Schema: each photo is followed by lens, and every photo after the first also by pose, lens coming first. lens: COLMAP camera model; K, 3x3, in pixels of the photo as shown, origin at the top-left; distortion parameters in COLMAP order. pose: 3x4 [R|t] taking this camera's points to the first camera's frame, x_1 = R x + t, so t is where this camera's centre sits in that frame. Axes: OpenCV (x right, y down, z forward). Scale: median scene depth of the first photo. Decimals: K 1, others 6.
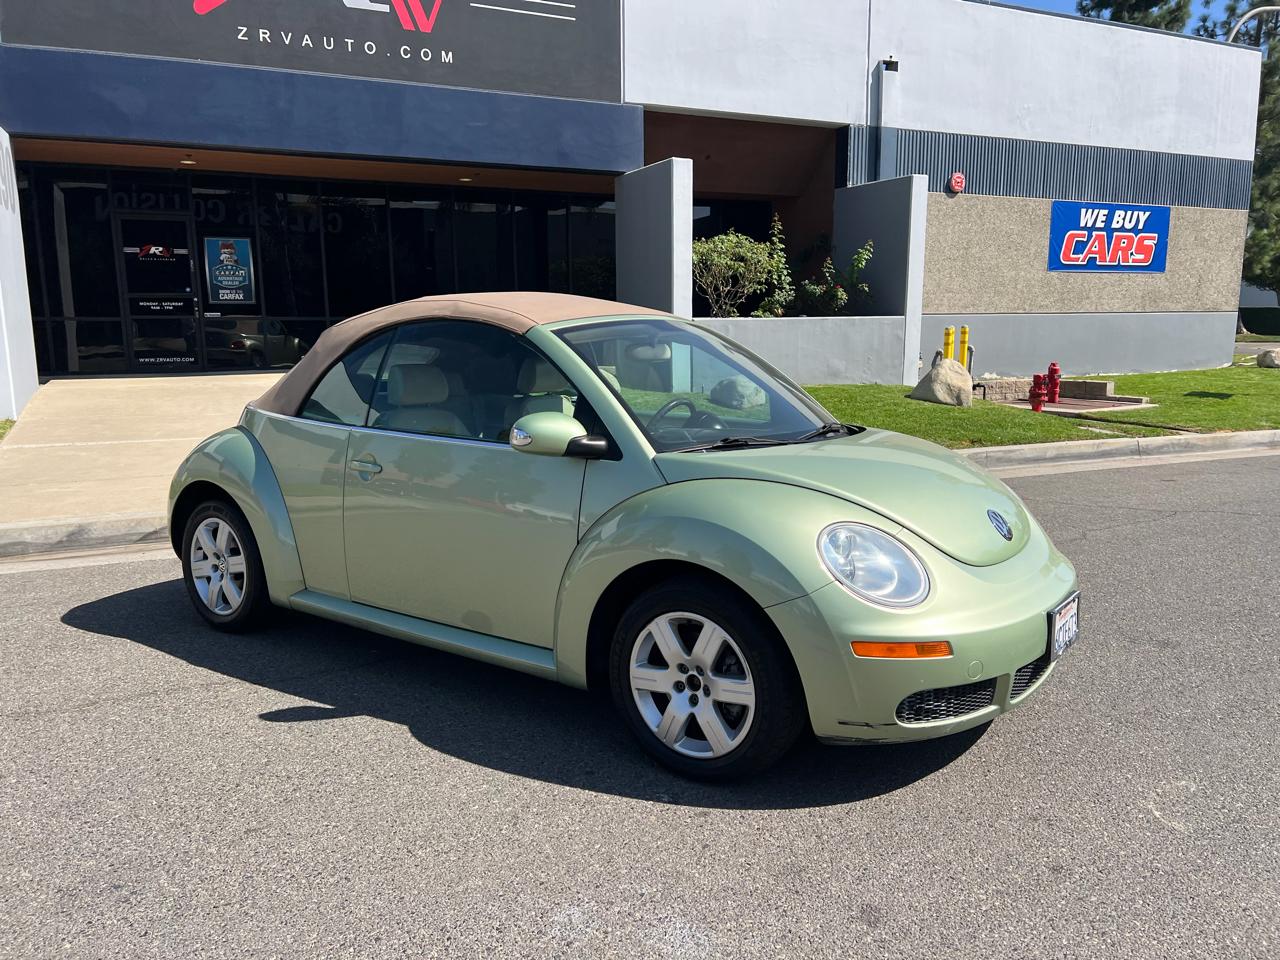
lens RADIAL K [[962.0, 0, 647.4], [0, 962.0, 493.1], [0, 0, 1]] dist [0.049888, -0.056254]
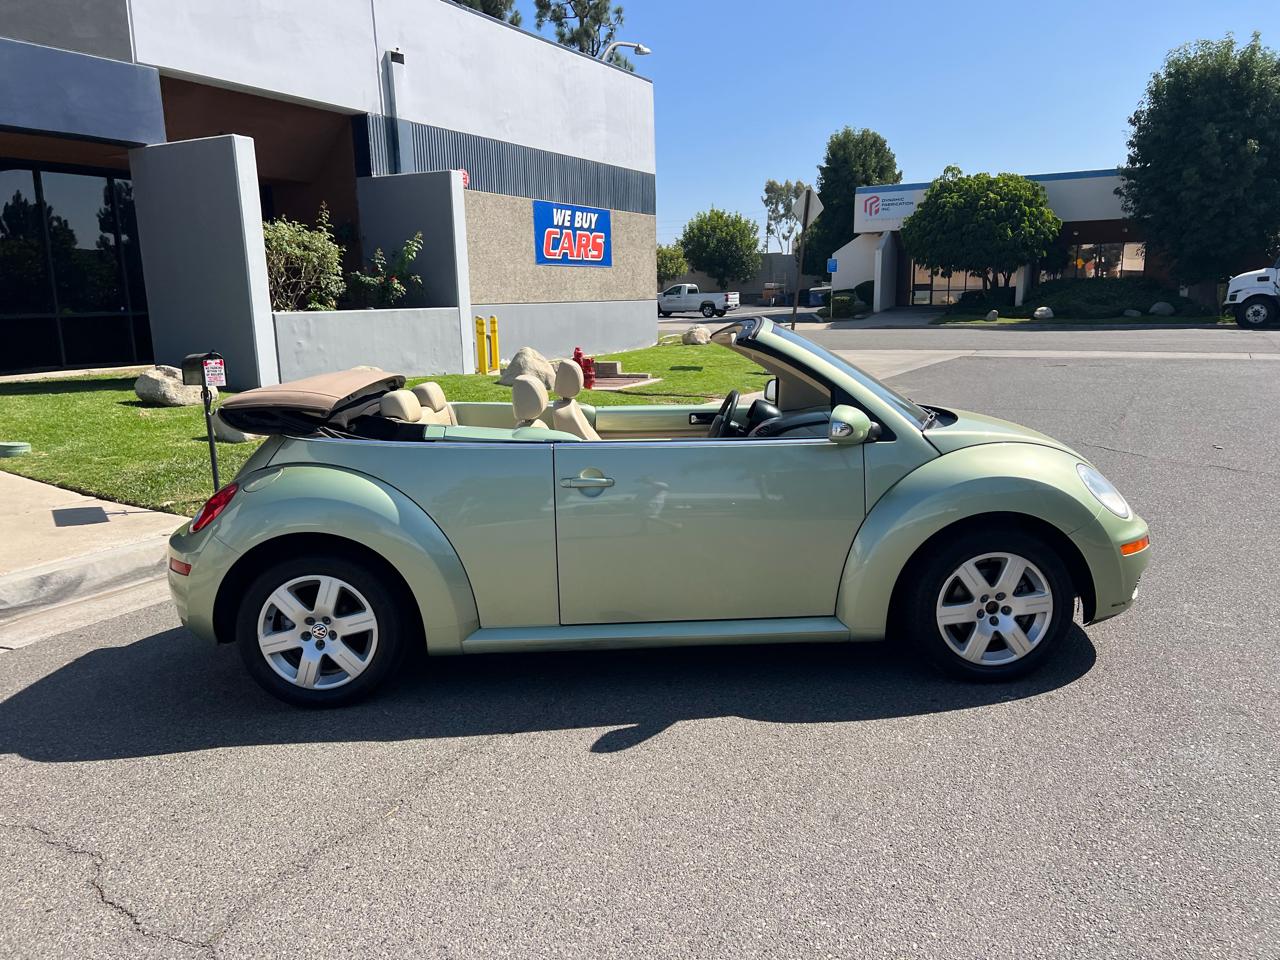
lens RADIAL K [[962.0, 0, 650.1], [0, 962.0, 499.8], [0, 0, 1]] dist [0.049888, -0.056254]
pose [[0.793897, -0.137754, 0.592242, -0.222666], [0.126080, 0.990125, 0.061291, -0.016697], [-0.594837, 0.026011, 0.803425, 0.051383]]
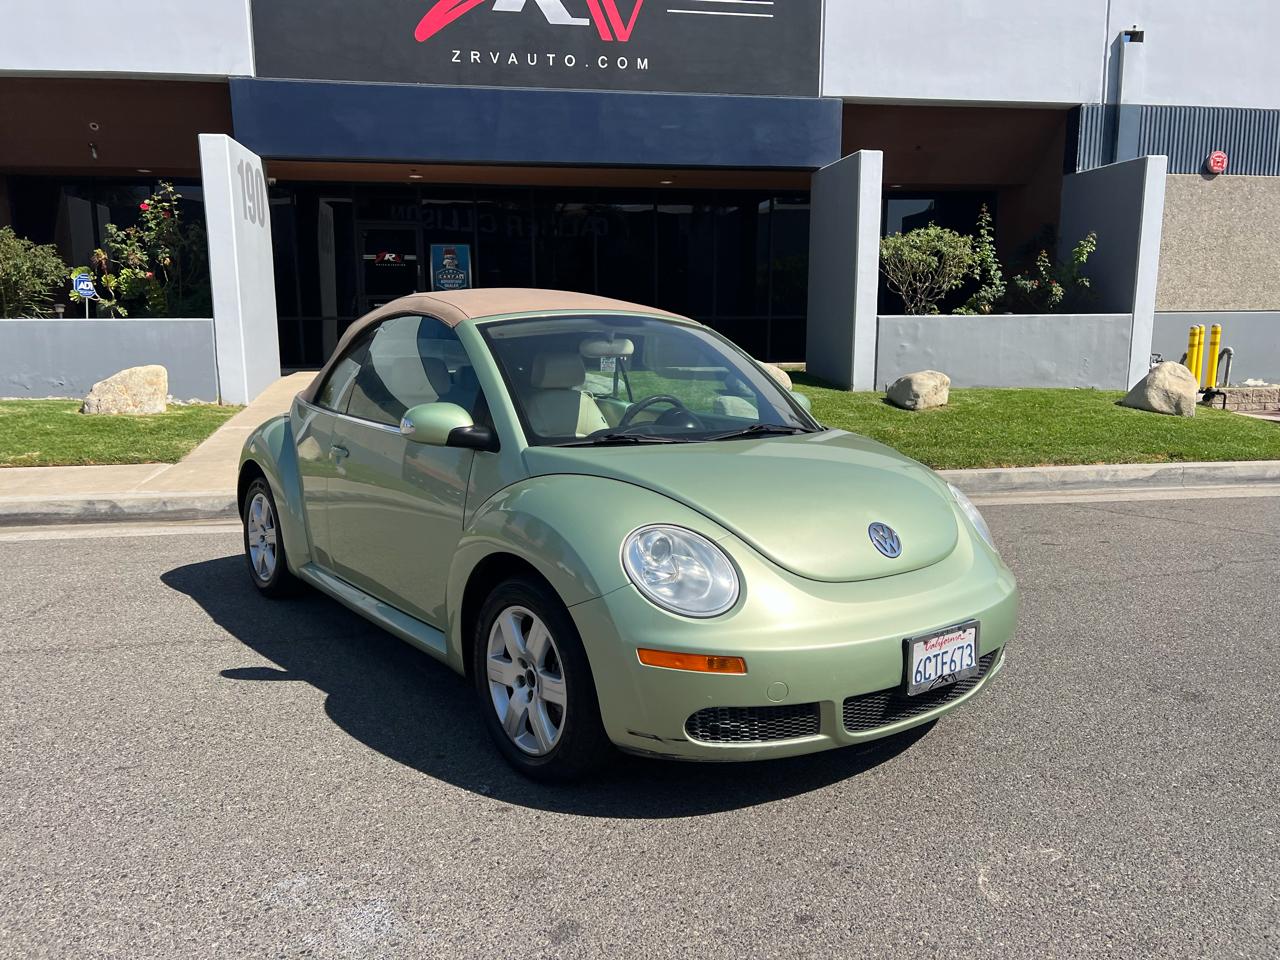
lens RADIAL K [[962.0, 0, 646.9], [0, 962.0, 486.2], [0, 0, 1]] dist [0.049888, -0.056254]
pose [[0.960998, 0.046956, -0.272541, 0.090553], [-0.048835, 0.998807, -0.000111, -0.001421], [0.272211, 0.013416, 0.962144, 0.015553]]
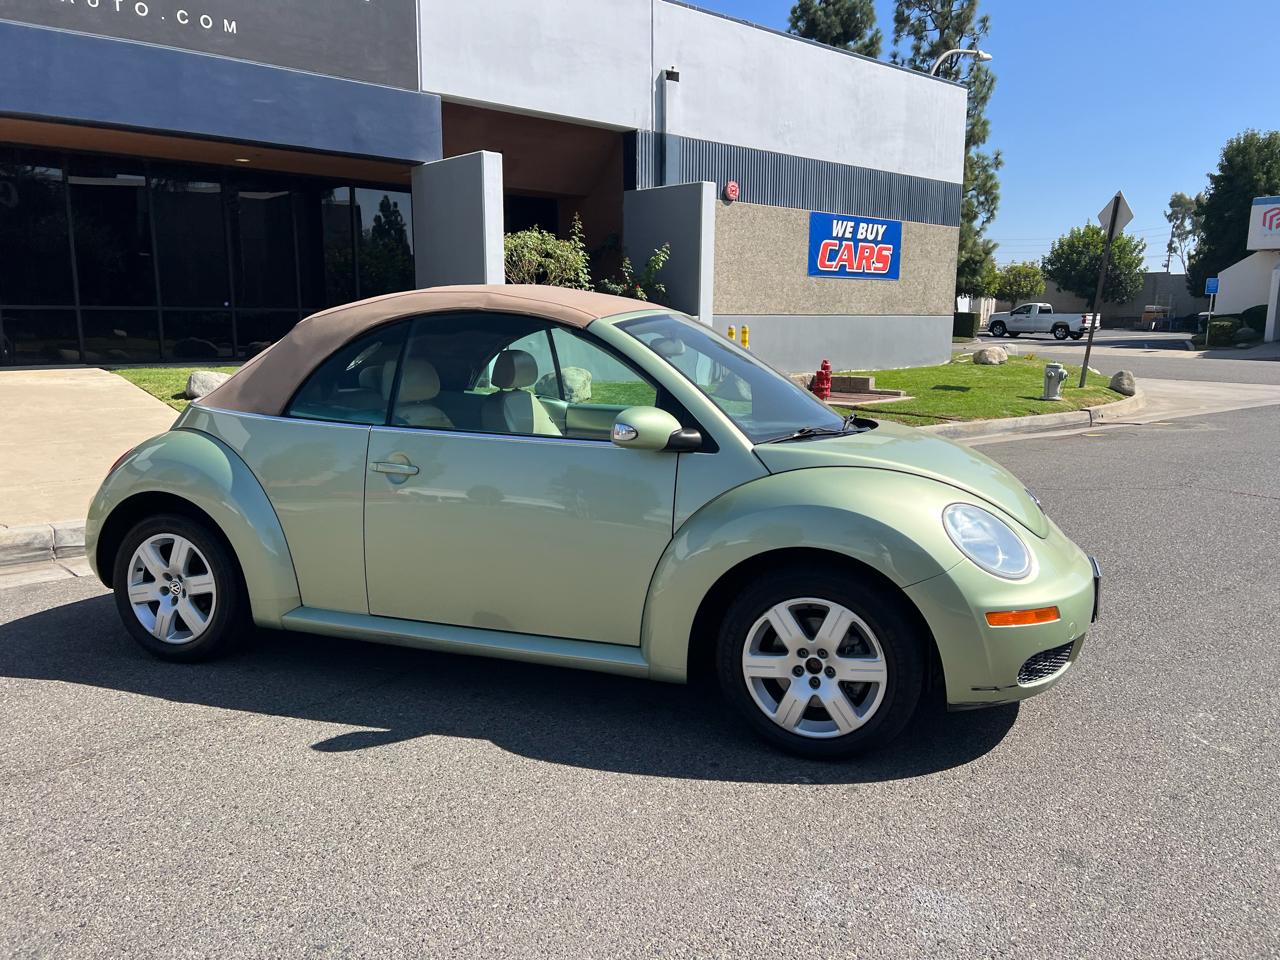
lens RADIAL K [[962.0, 0, 648.4], [0, 962.0, 477.6], [0, 0, 1]] dist [0.049888, -0.056254]
pose [[0.960522, -0.033104, 0.276229, -0.085744], [0.036533, 0.999306, -0.007276, -0.000817], [-0.275797, 0.017081, 0.961064, 0.010743]]
